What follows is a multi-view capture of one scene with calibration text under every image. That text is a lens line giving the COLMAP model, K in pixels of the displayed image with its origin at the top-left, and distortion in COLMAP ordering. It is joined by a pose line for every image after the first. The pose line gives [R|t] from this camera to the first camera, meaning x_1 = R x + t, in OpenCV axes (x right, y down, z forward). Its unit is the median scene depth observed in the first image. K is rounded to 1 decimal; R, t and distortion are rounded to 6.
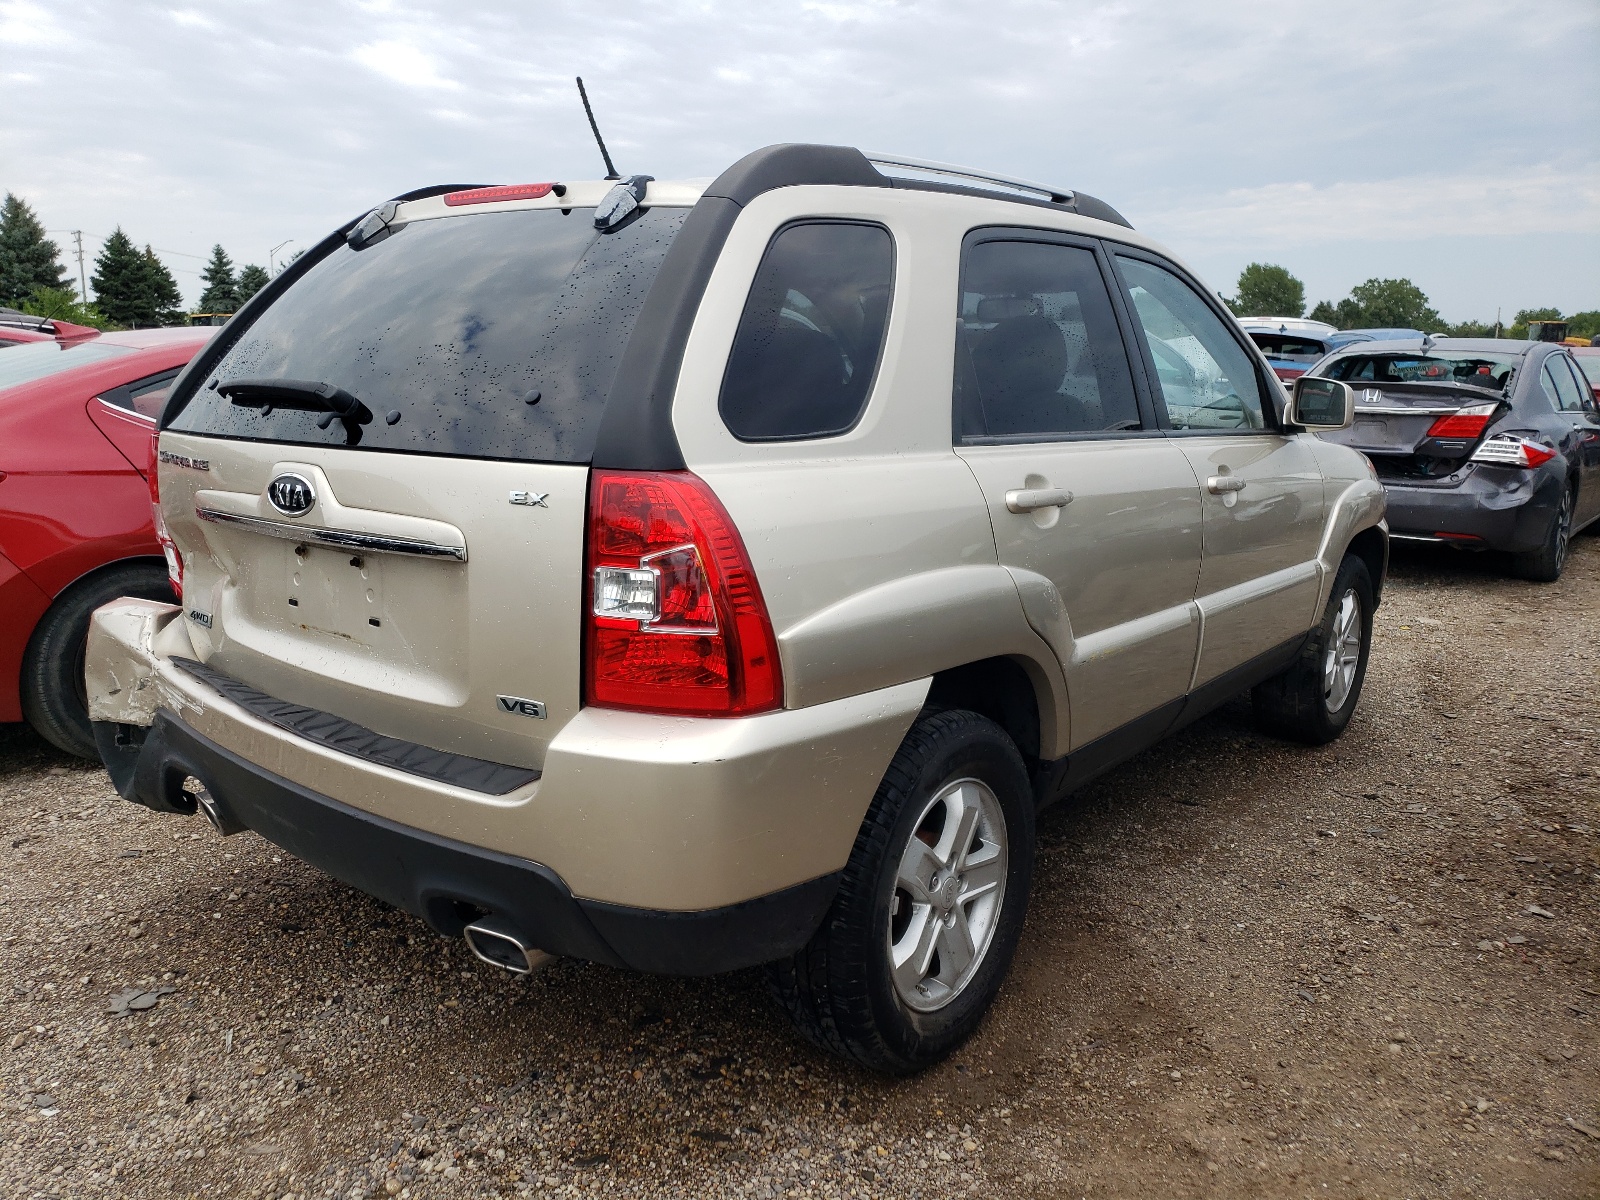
lens RADIAL K [[1235.0, 0, 798.7], [0, 1235.0, 609.1], [0, 0, 1]] dist [0.031602, -0.029294]
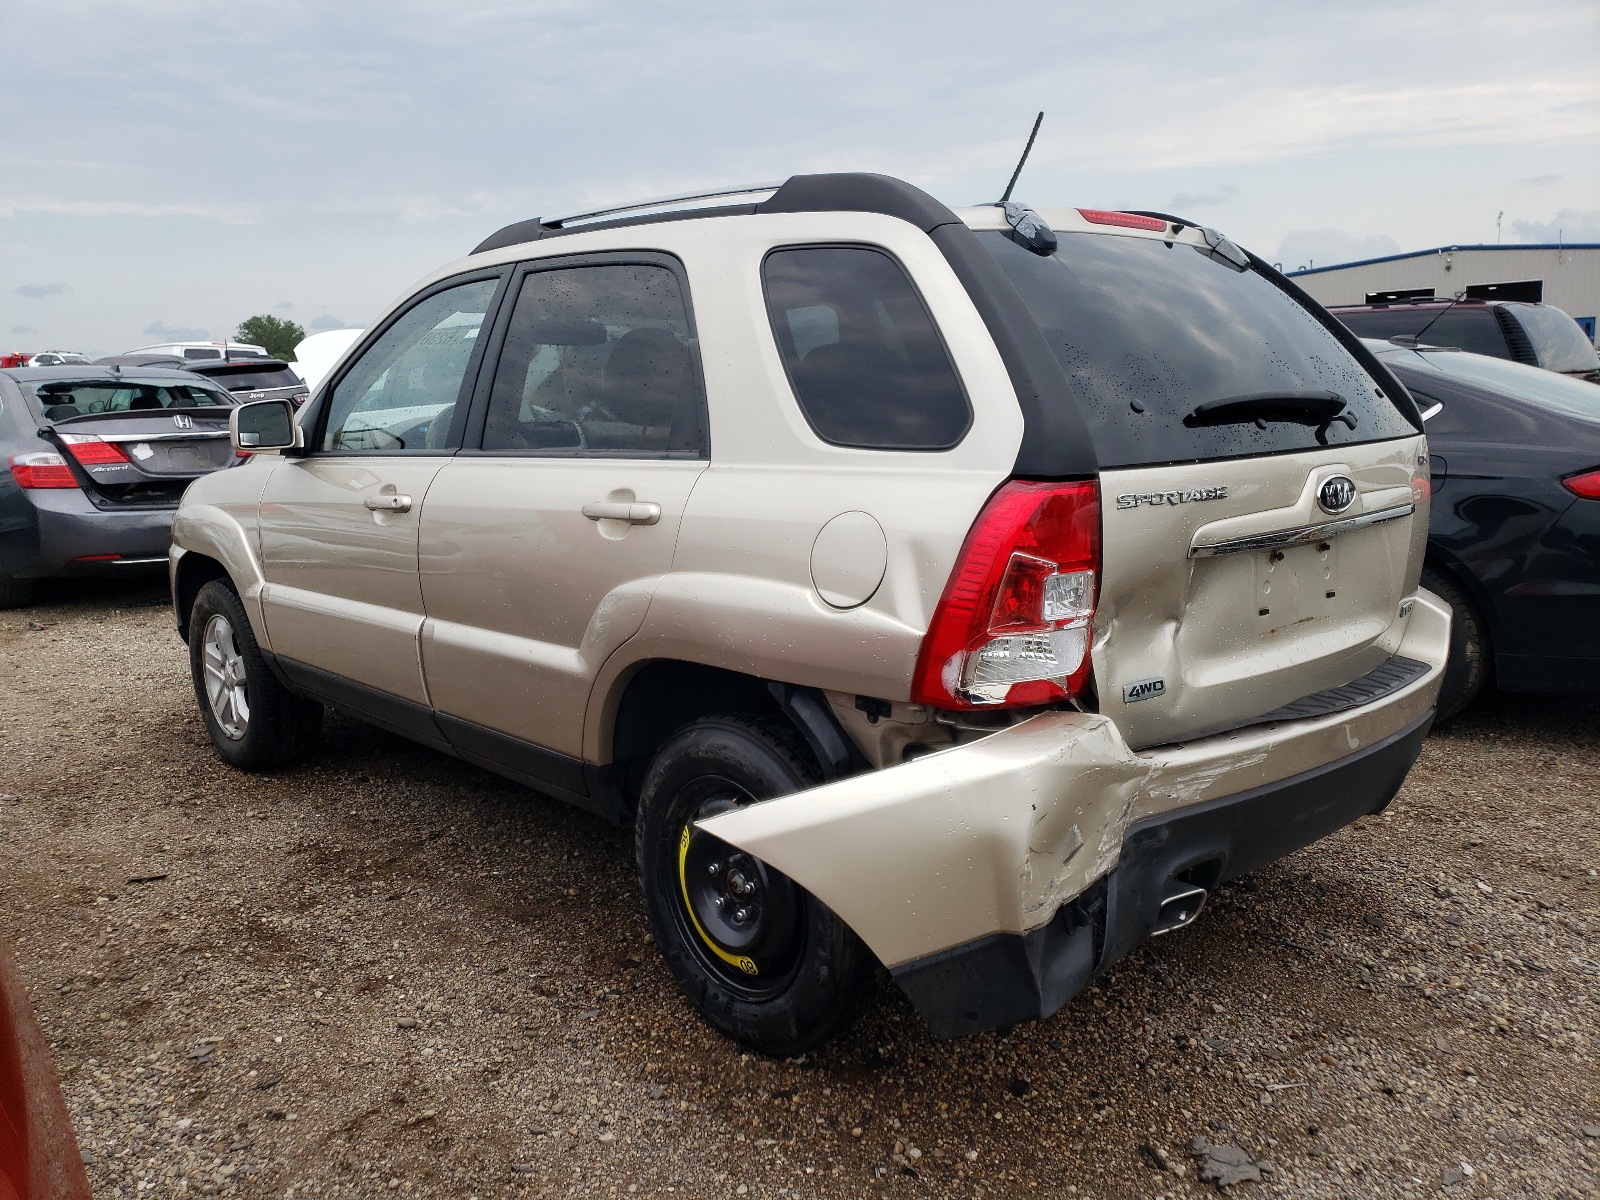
lens RADIAL K [[1235.0, 0, 797.6], [0, 1235.0, 600.1], [0, 0, 1]] dist [0.031602, -0.029294]
pose [[0.166315, -0.180024, 0.969500, -1.553746], [0.210127, 0.967081, 0.143528, -0.257033], [-0.963424, 0.179848, 0.198668, 1.247394]]
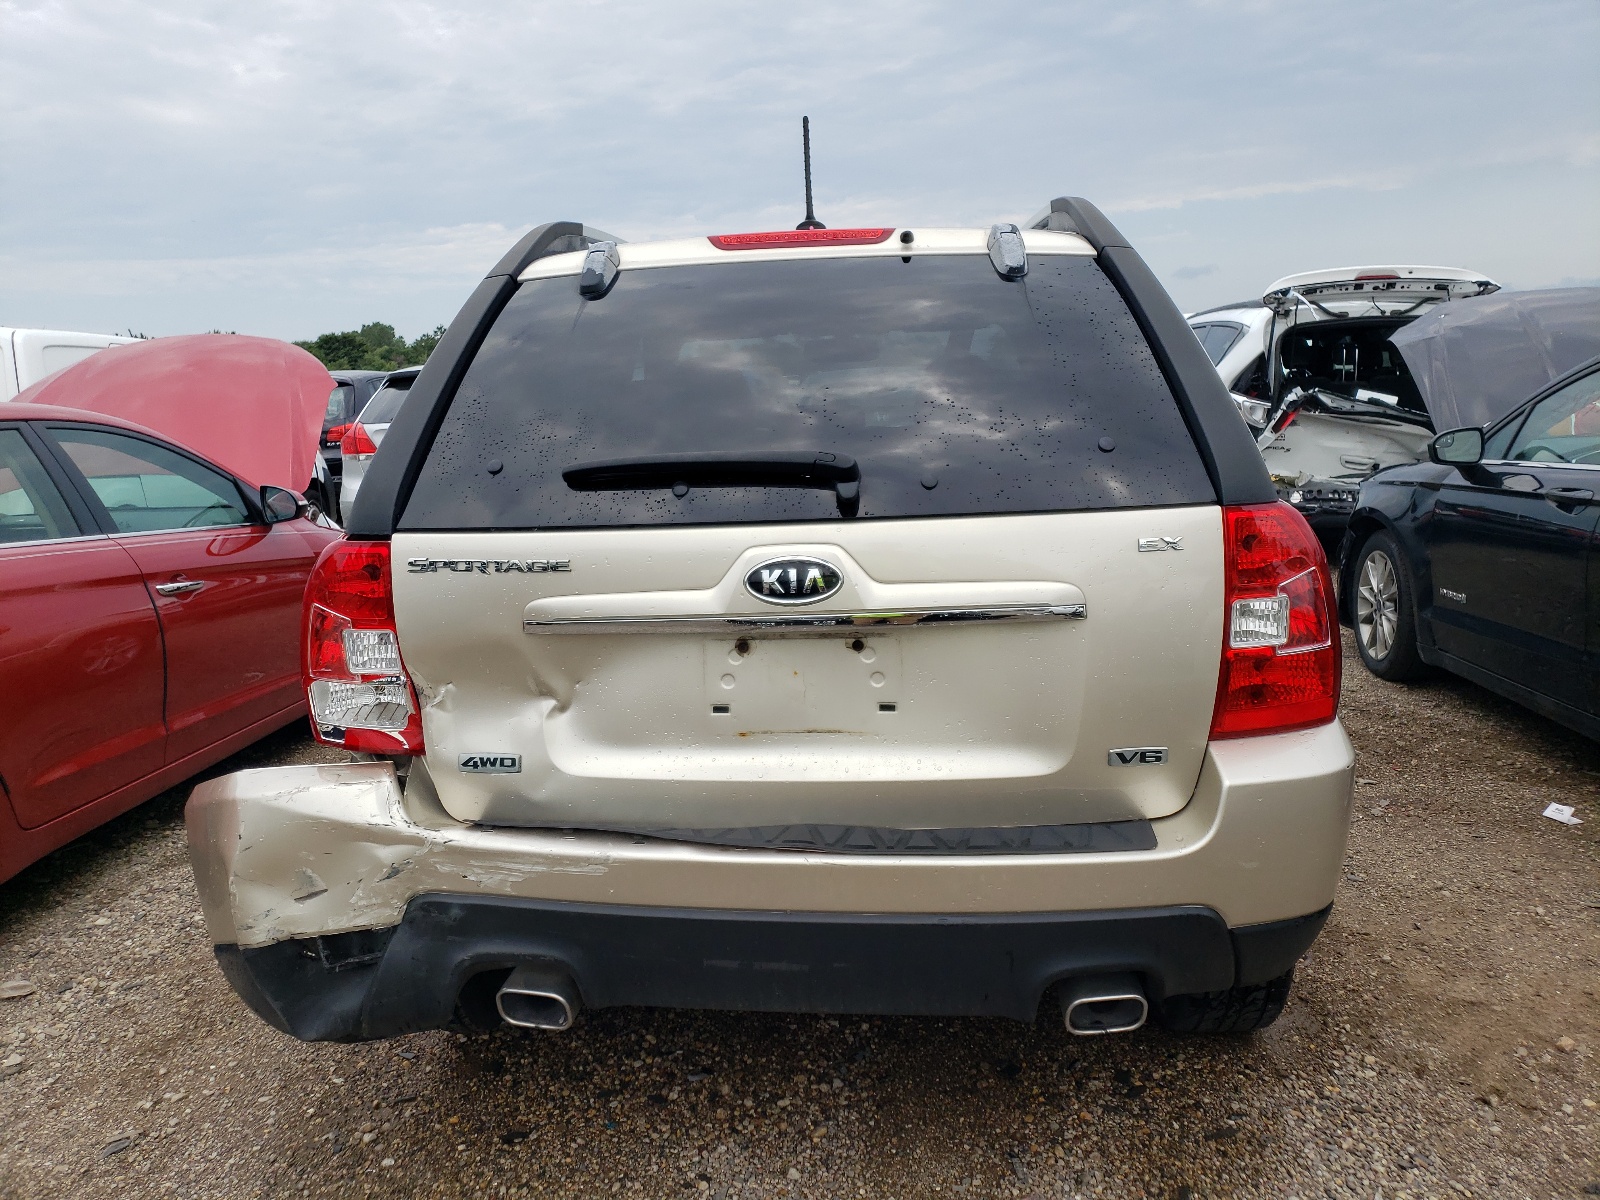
lens RADIAL K [[1235.0, 0, 793.7], [0, 1235.0, 586.4], [0, 0, 1]] dist [0.031602, -0.029294]
pose [[0.827838, -0.129073, 0.545916, -0.875290], [0.152687, 0.988272, 0.002123, -0.089044], [-0.539788, 0.081597, 0.837837, 0.275116]]
